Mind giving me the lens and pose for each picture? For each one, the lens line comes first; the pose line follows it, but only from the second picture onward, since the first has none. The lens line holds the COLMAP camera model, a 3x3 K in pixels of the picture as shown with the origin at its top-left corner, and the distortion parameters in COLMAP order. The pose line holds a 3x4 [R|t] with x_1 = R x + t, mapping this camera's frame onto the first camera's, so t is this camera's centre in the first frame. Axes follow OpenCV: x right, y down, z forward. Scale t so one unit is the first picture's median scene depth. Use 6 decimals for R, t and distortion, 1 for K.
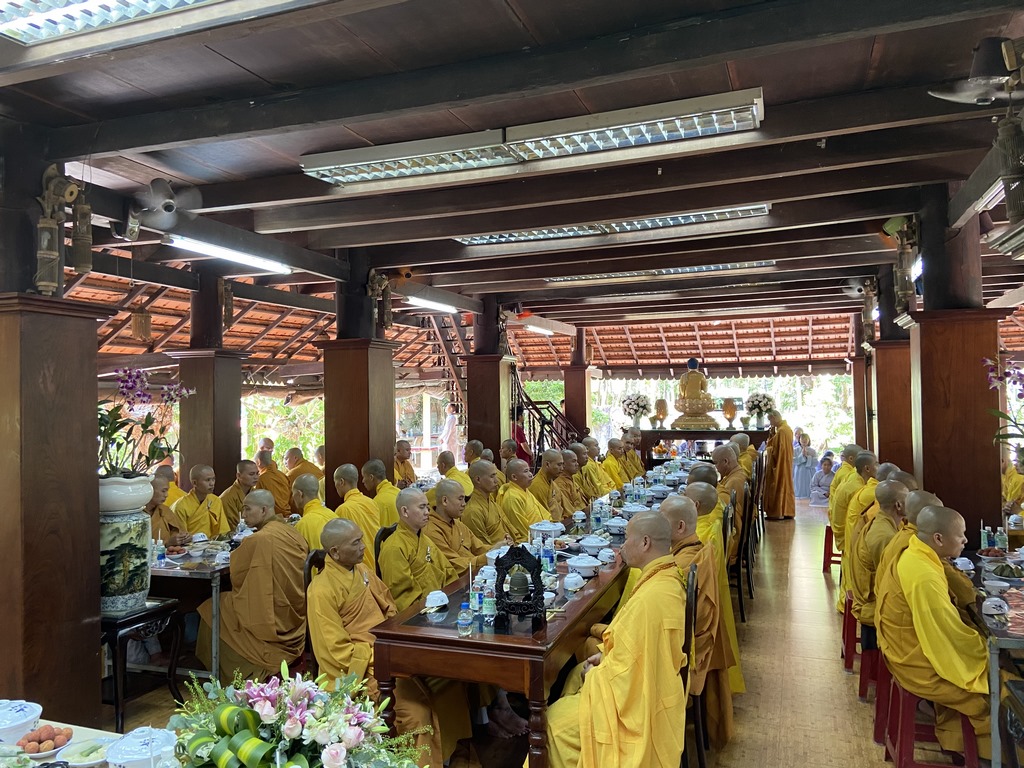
lens RADIAL K [[771.6, 0, 509.4], [0, 771.6, 374.2], [0, 0, 1]] dist [0.132409, -0.165035]
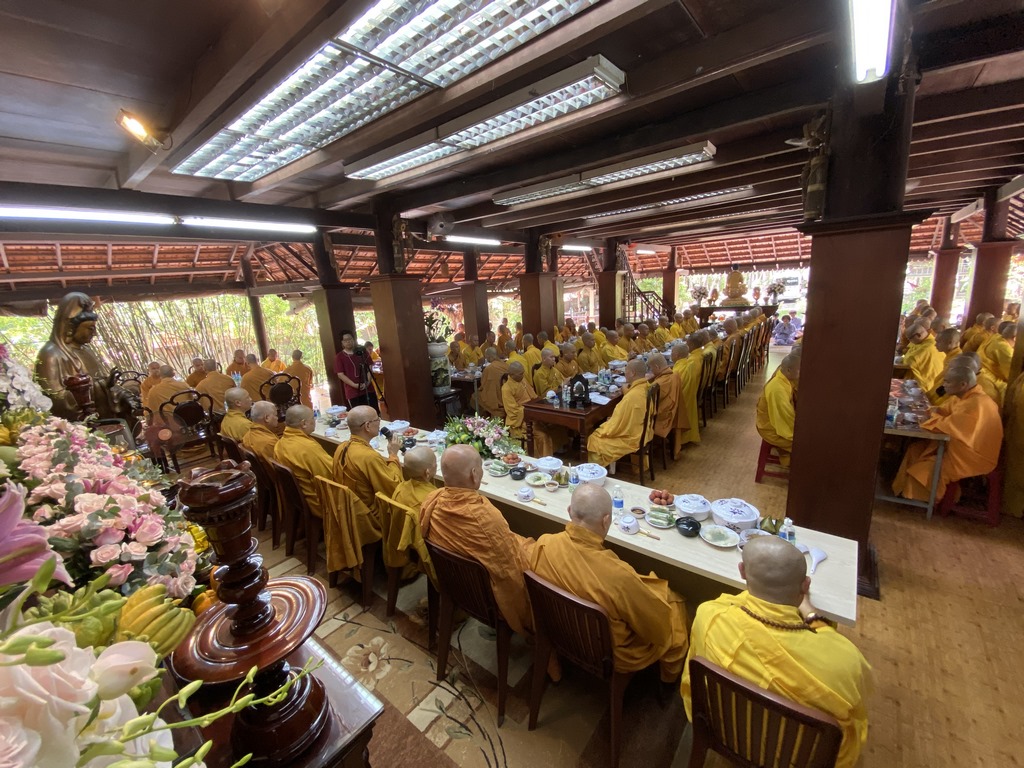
lens RADIAL K [[413.5, 0, 509.1], [0, 413.5, 385.4], [0, 0, 1]] dist [0.026485, -0.039479]
pose [[0.946673, 0.026875, -0.321074, 0.093133], [0.058790, 0.965378, 0.254144, -0.034431], [0.316788, -0.259467, 0.912317, -0.100239]]
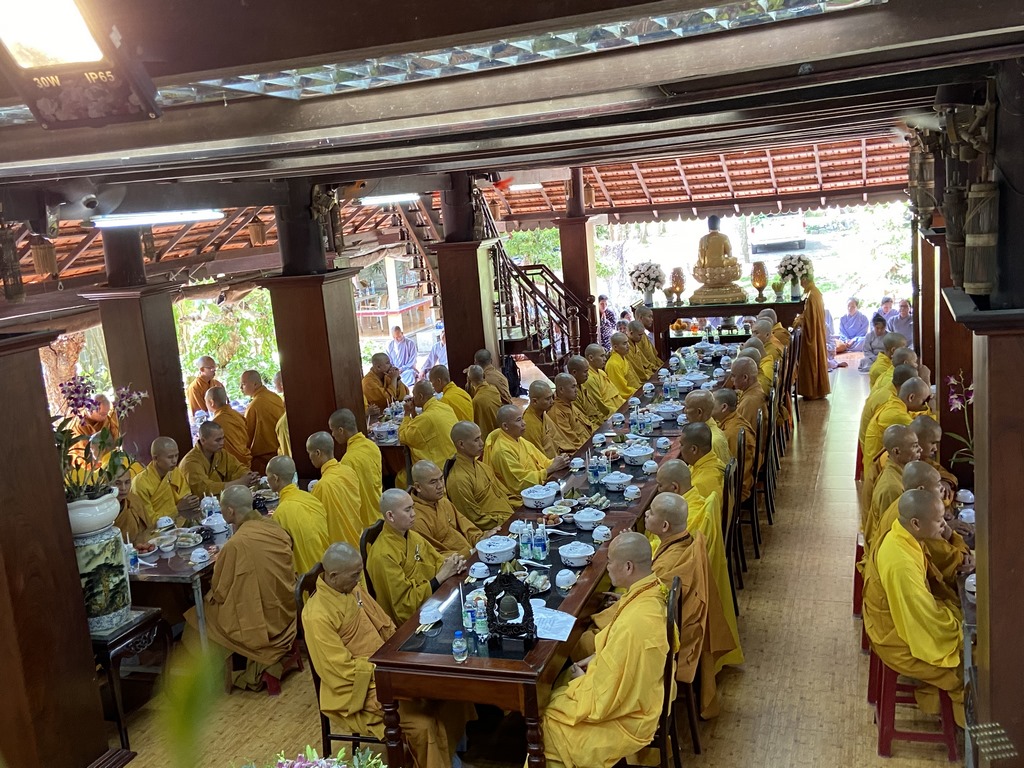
lens RADIAL K [[1016.2, 0, 515.0], [0, 1016.2, 372.6], [0, 0, 1]] dist [0.128886, -0.133272]
pose [[0.997329, -0.072759, 0.006381, 0.014838], [0.069990, 0.977026, 0.201302, -0.133351], [-0.020881, -0.200318, 0.979508, -0.115696]]
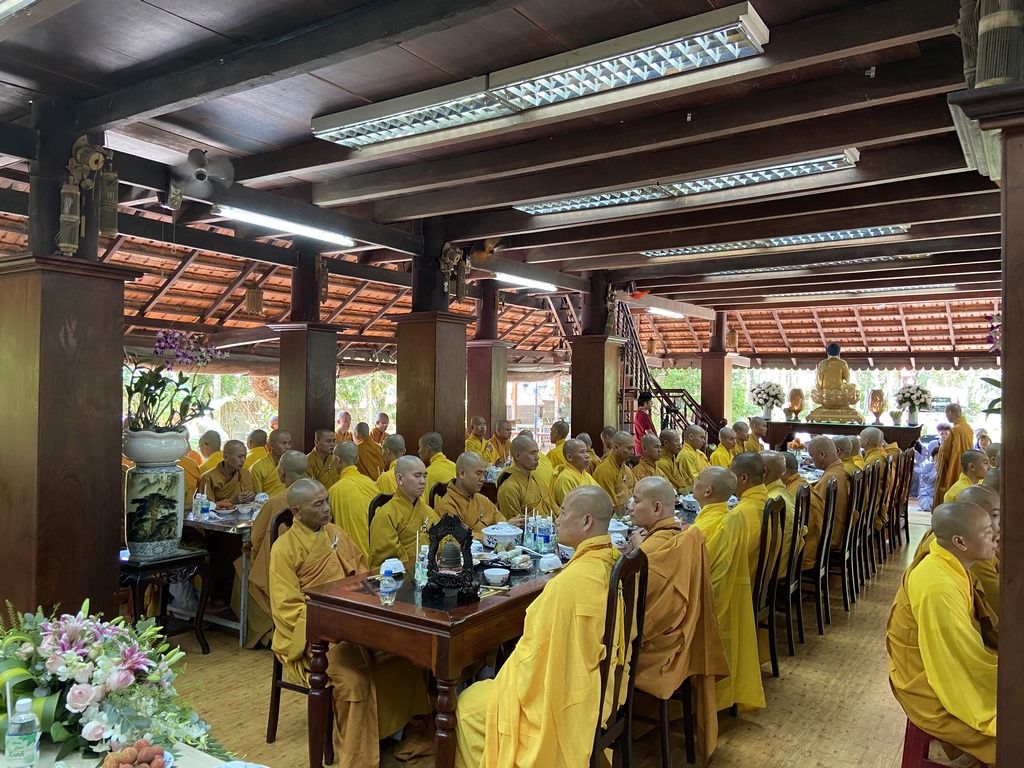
lens RADIAL K [[771.6, 0, 509.4], [0, 771.6, 374.2], [0, 0, 1]] dist [0.132409, -0.165035]
pose [[0.971292, 0.025919, -0.236472, 0.129043], [-0.023347, 0.999634, 0.013671, 0.015919], [0.236740, -0.007758, 0.971542, 0.047526]]
